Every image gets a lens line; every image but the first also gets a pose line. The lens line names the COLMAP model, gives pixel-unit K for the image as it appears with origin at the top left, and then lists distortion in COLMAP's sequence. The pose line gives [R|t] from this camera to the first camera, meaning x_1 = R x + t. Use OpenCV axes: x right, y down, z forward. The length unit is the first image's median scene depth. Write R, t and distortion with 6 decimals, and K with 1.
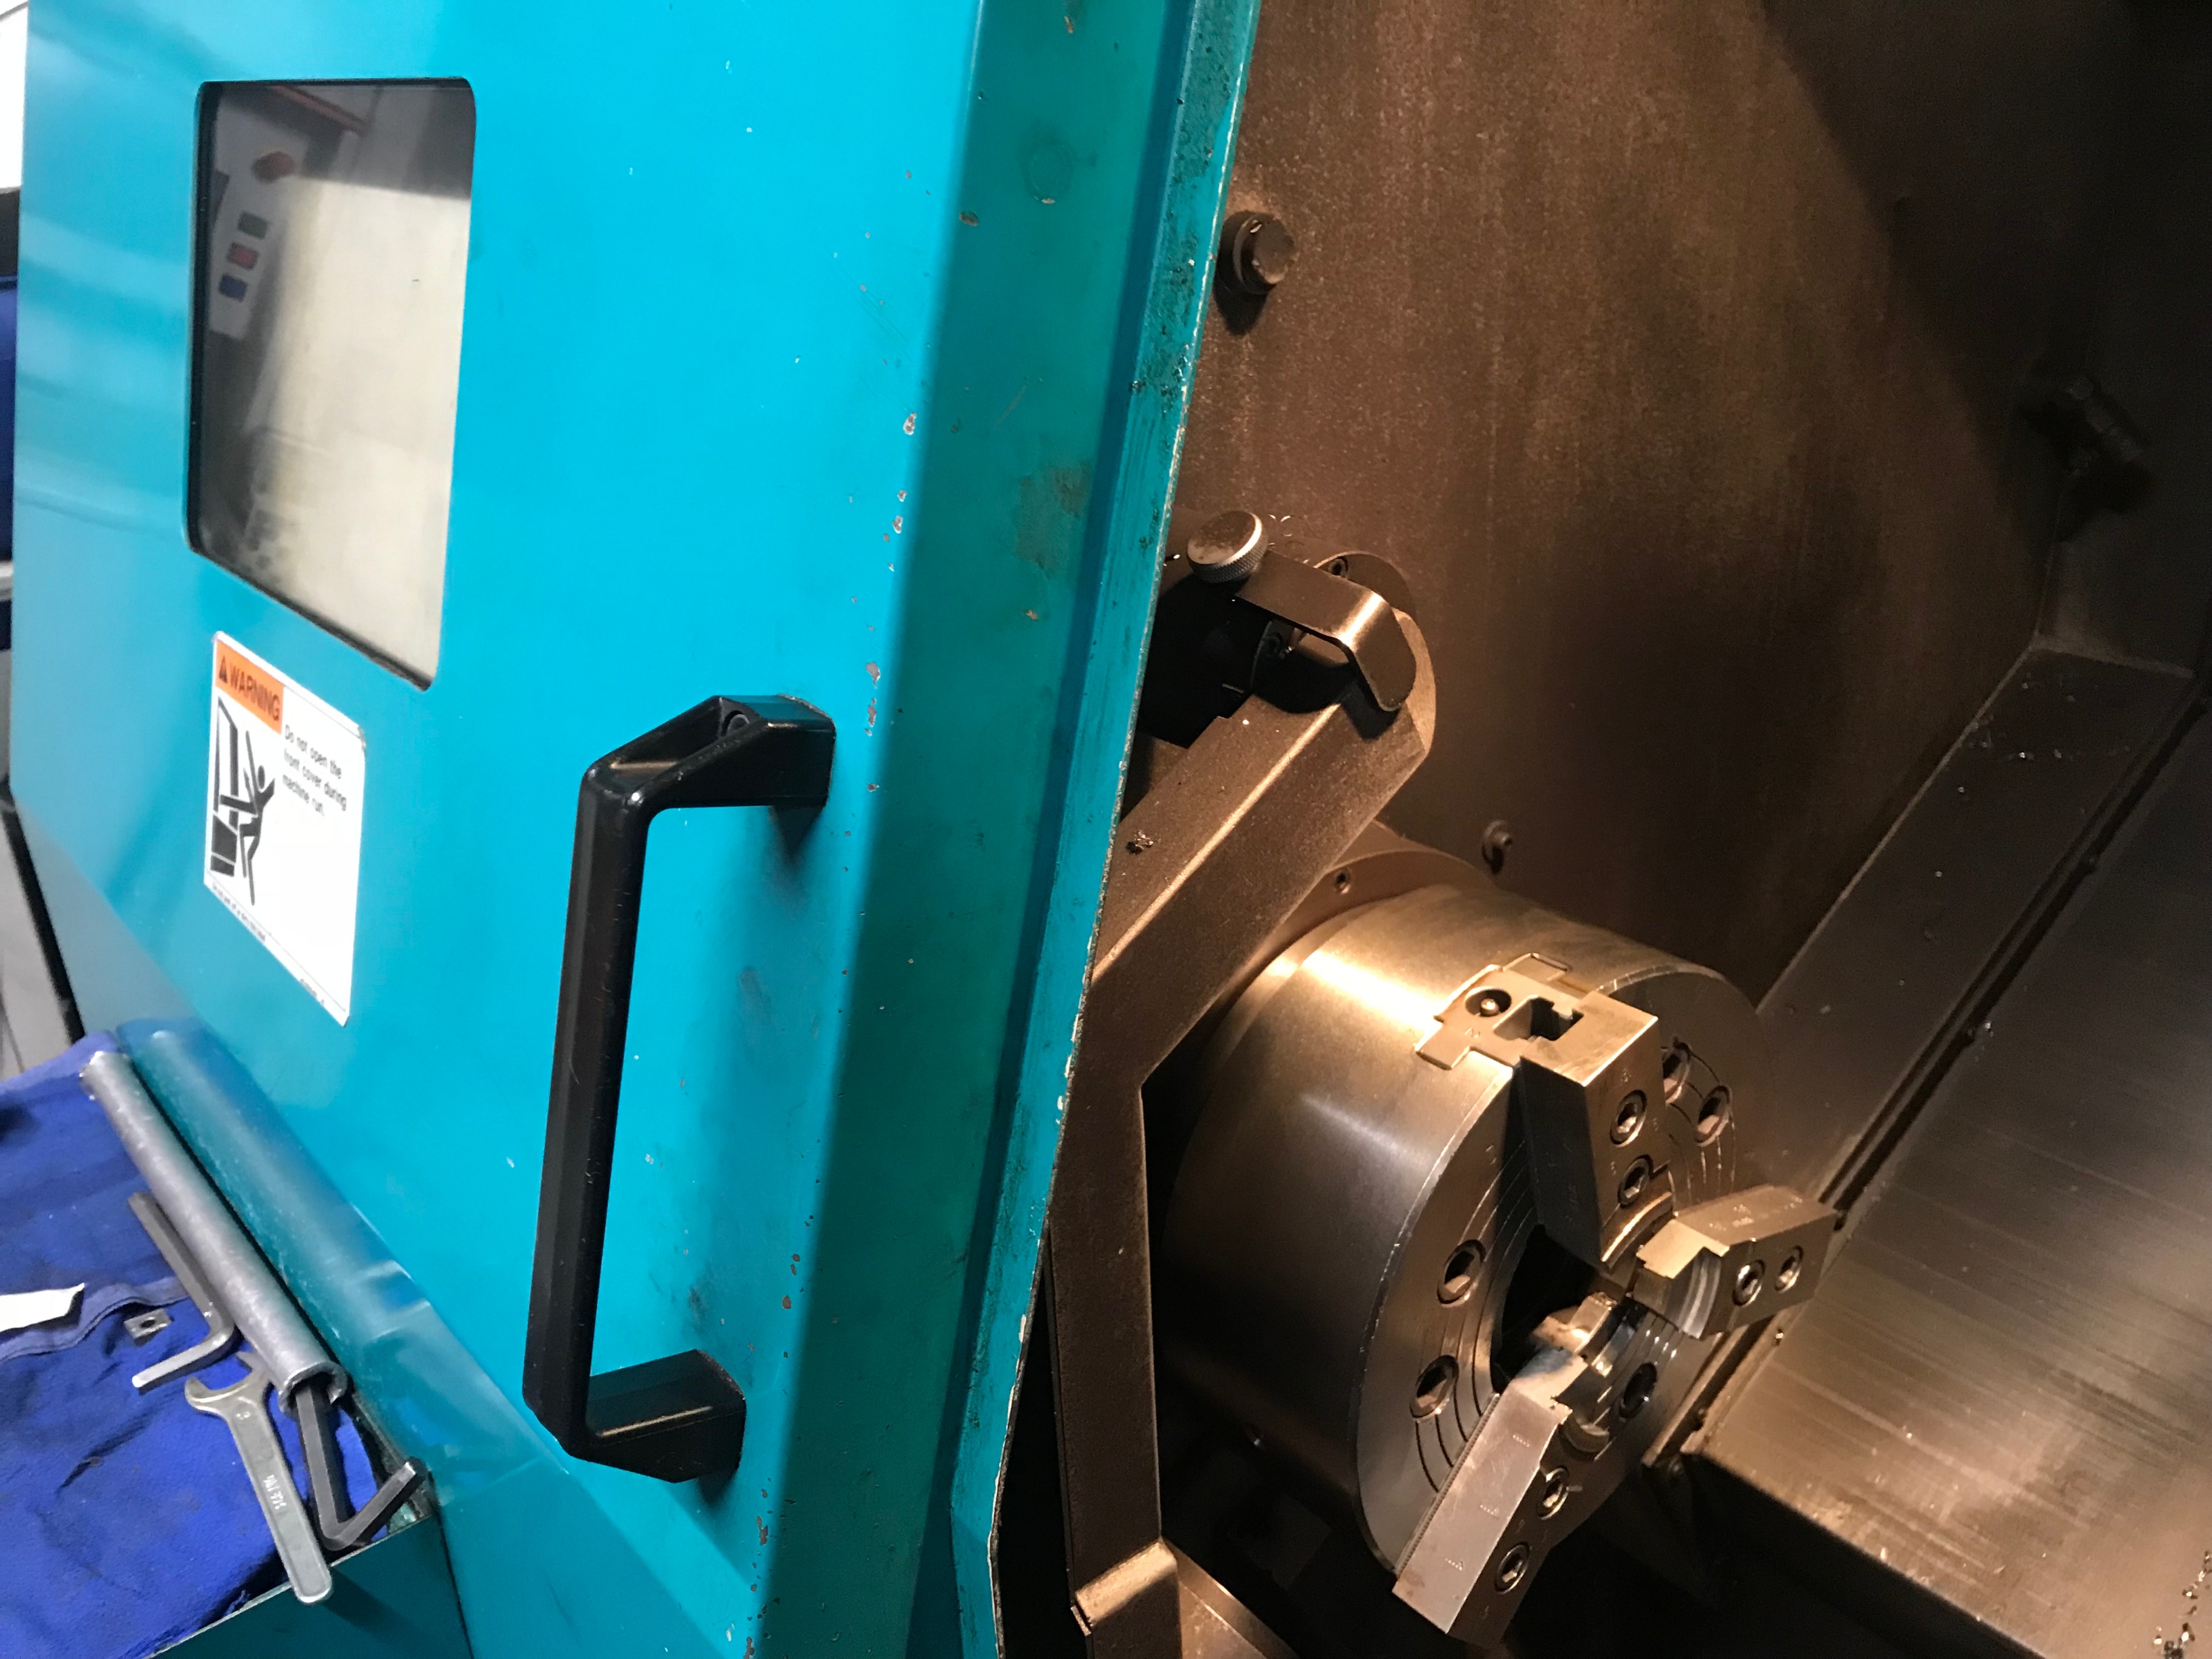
lens RADIAL K [[1826.7, 0, 1106.0], [0, 1826.7, 829.5], [0, 0, 1]] dist [0.036912, 0.004258]
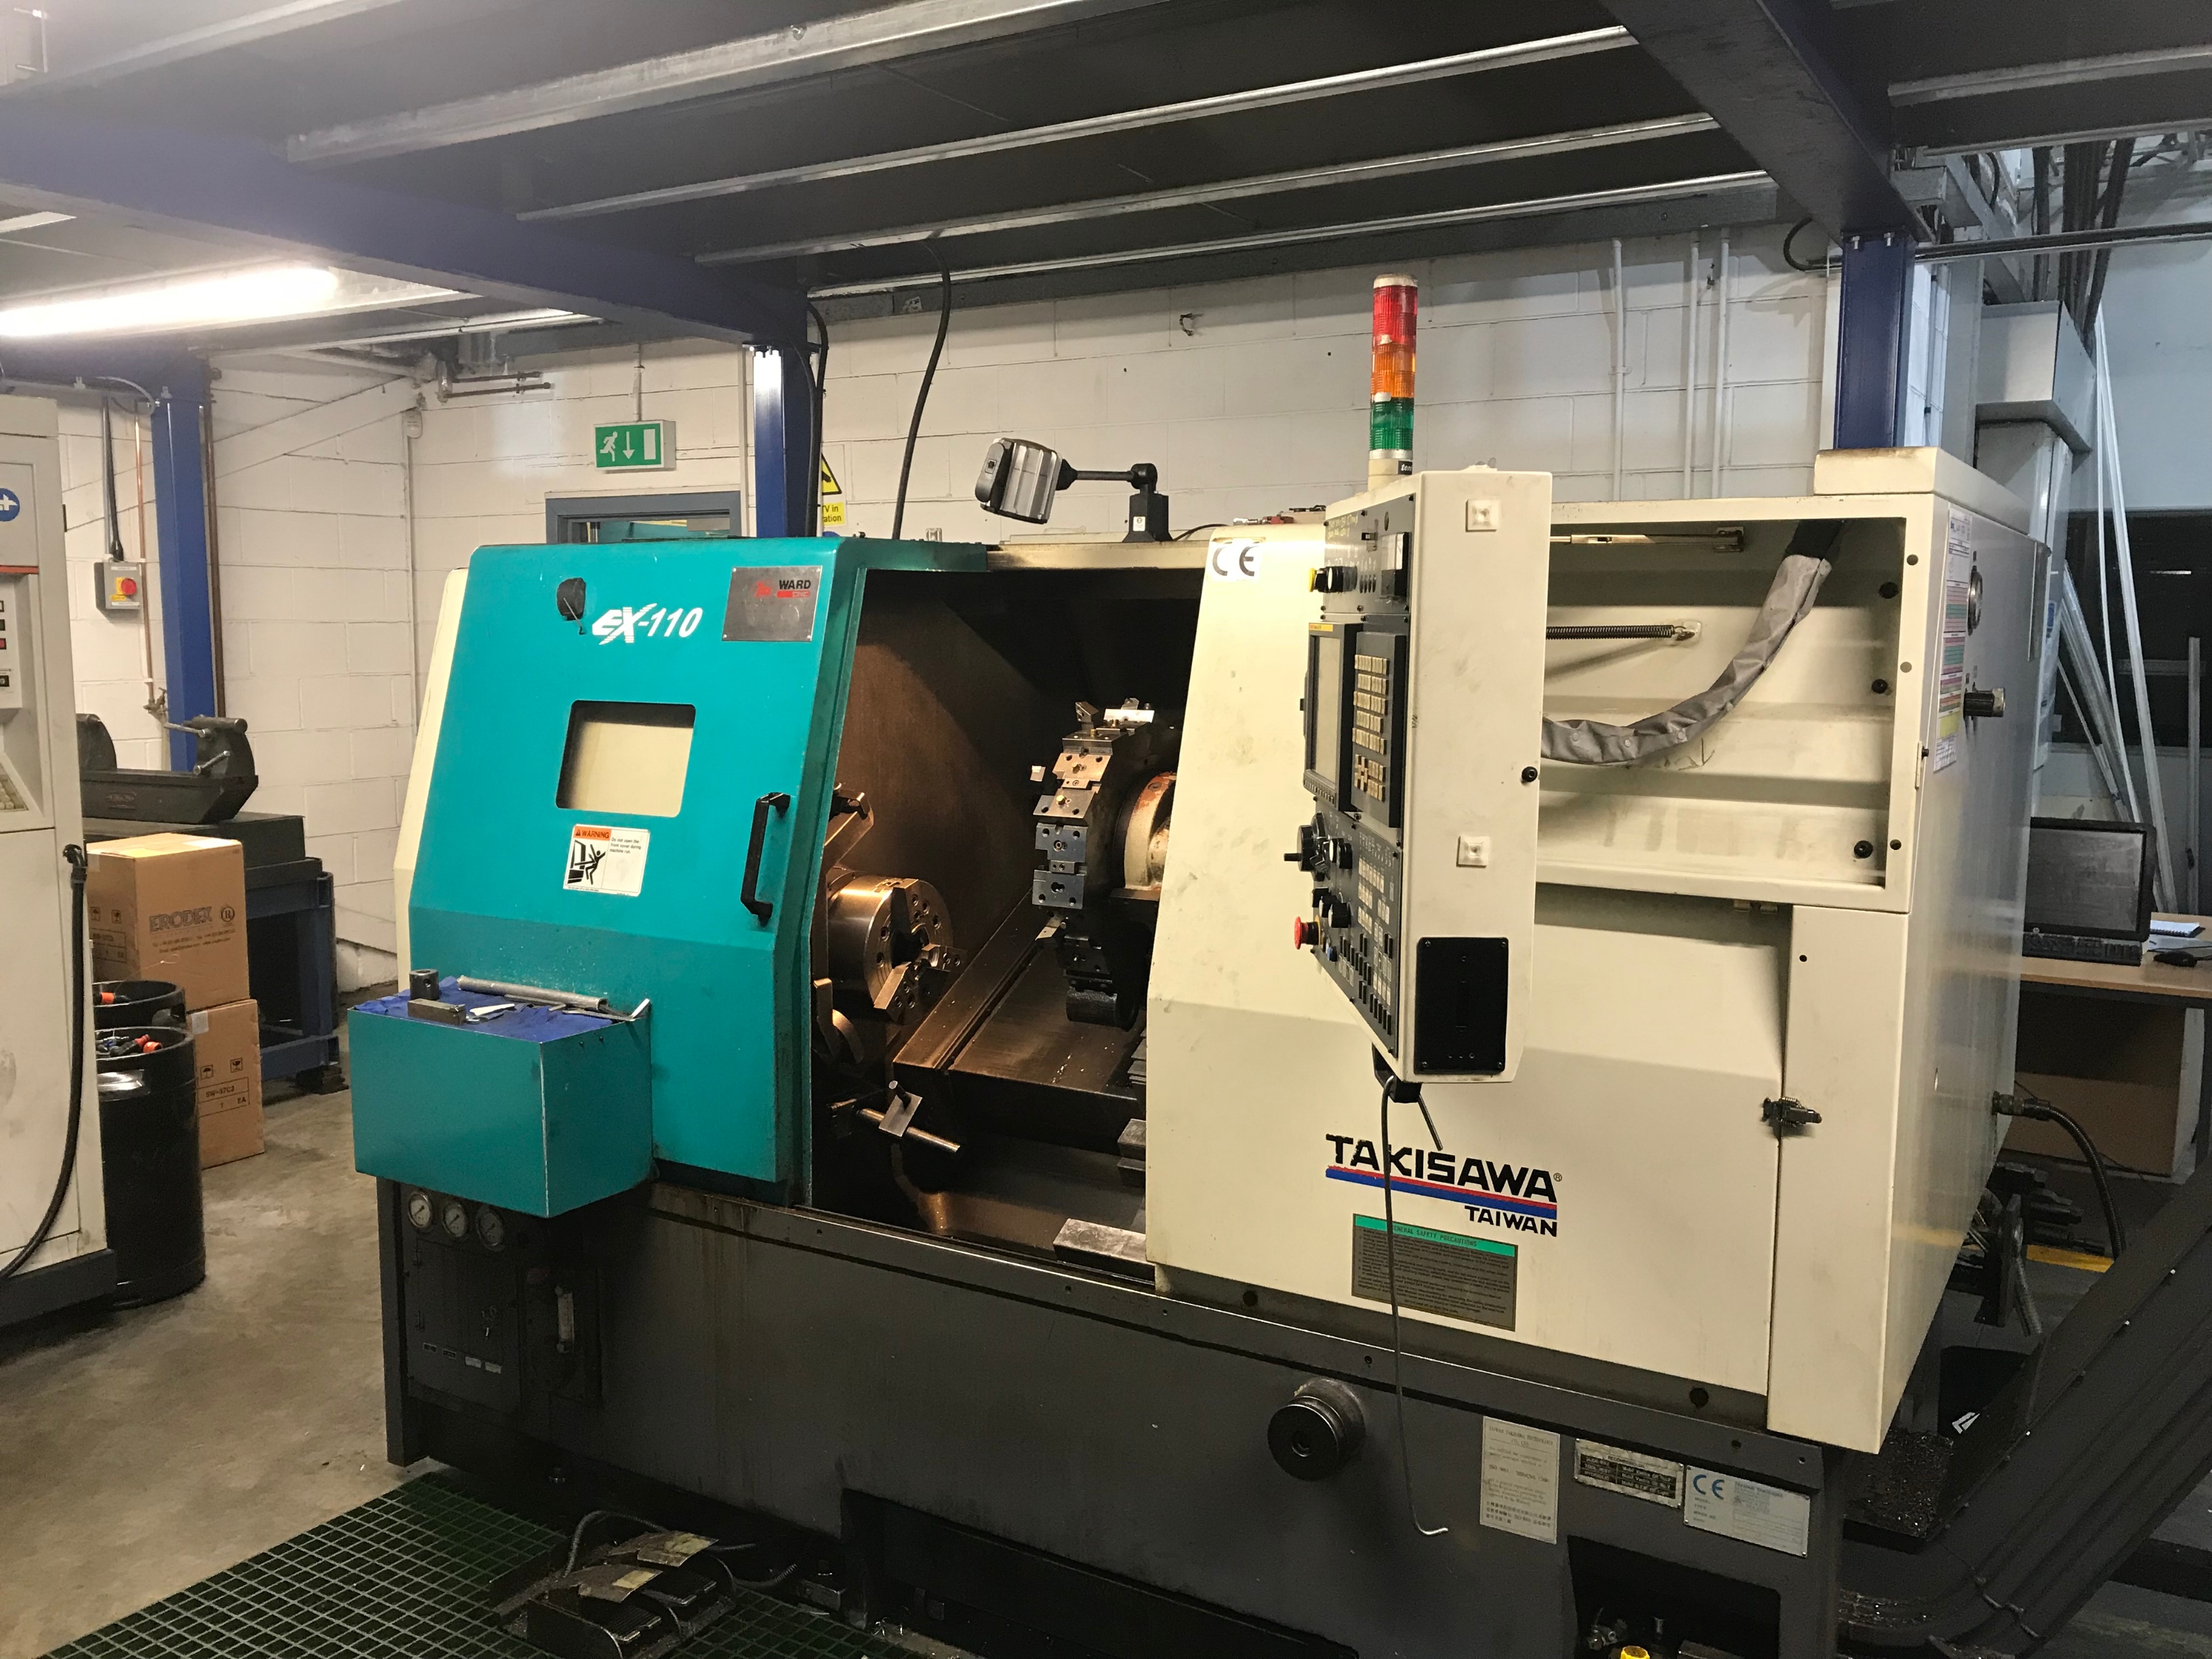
lens RADIAL K [[1826.7, 0, 1106.0], [0, 1826.7, 829.5], [0, 0, 1]] dist [0.036912, 0.004258]
pose [[0.943702, 0.006295, 0.330737, -0.859583], [0.093714, 0.953770, -0.285552, 1.411984], [-0.317245, 0.300470, 0.899485, -3.647769]]
